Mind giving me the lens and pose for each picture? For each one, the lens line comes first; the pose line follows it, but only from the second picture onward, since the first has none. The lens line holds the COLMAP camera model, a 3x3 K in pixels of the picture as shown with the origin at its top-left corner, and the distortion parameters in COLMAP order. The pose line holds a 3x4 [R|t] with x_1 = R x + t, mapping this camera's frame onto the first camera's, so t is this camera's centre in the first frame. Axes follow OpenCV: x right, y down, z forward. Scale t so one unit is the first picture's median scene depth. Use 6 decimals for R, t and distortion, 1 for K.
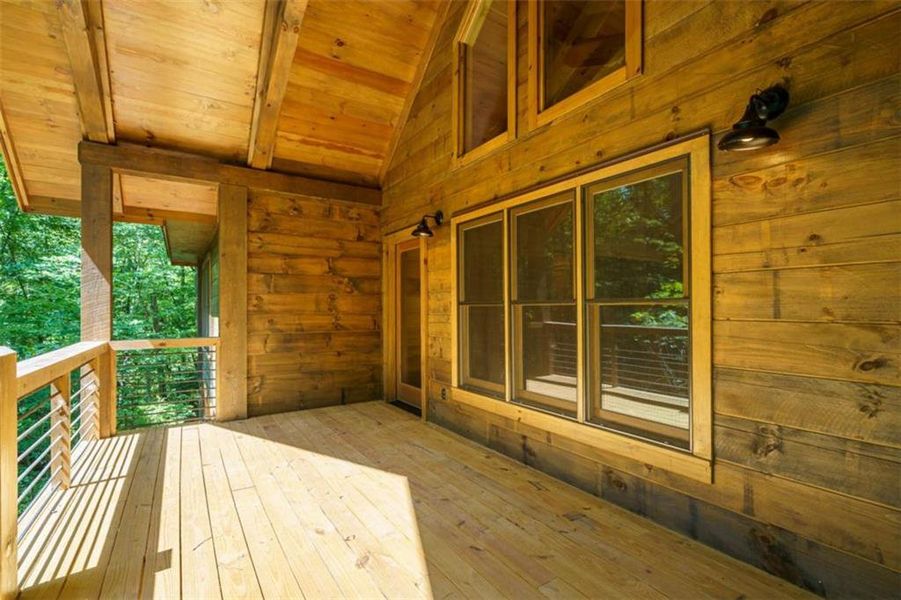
lens RADIAL K [[412.2, 0, 455.1], [0, 412.2, 306.6], [0, 0, 1]] dist [0.001399, -0.000021]
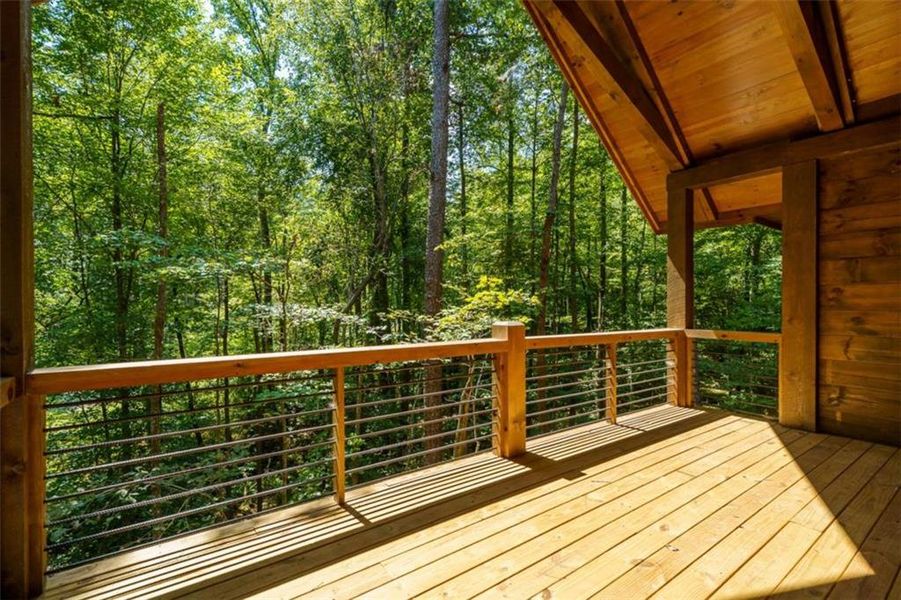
lens RADIAL K [[412.2, 0, 455.1], [0, 412.2, 306.6], [0, 0, 1]] dist [0.001399, -0.000021]
pose [[0.041614, 0.008033, -0.999101, 0.306324], [0.002896, 0.999963, 0.008161, 0.003073], [0.999130, -0.003233, 0.041589, 0.222282]]
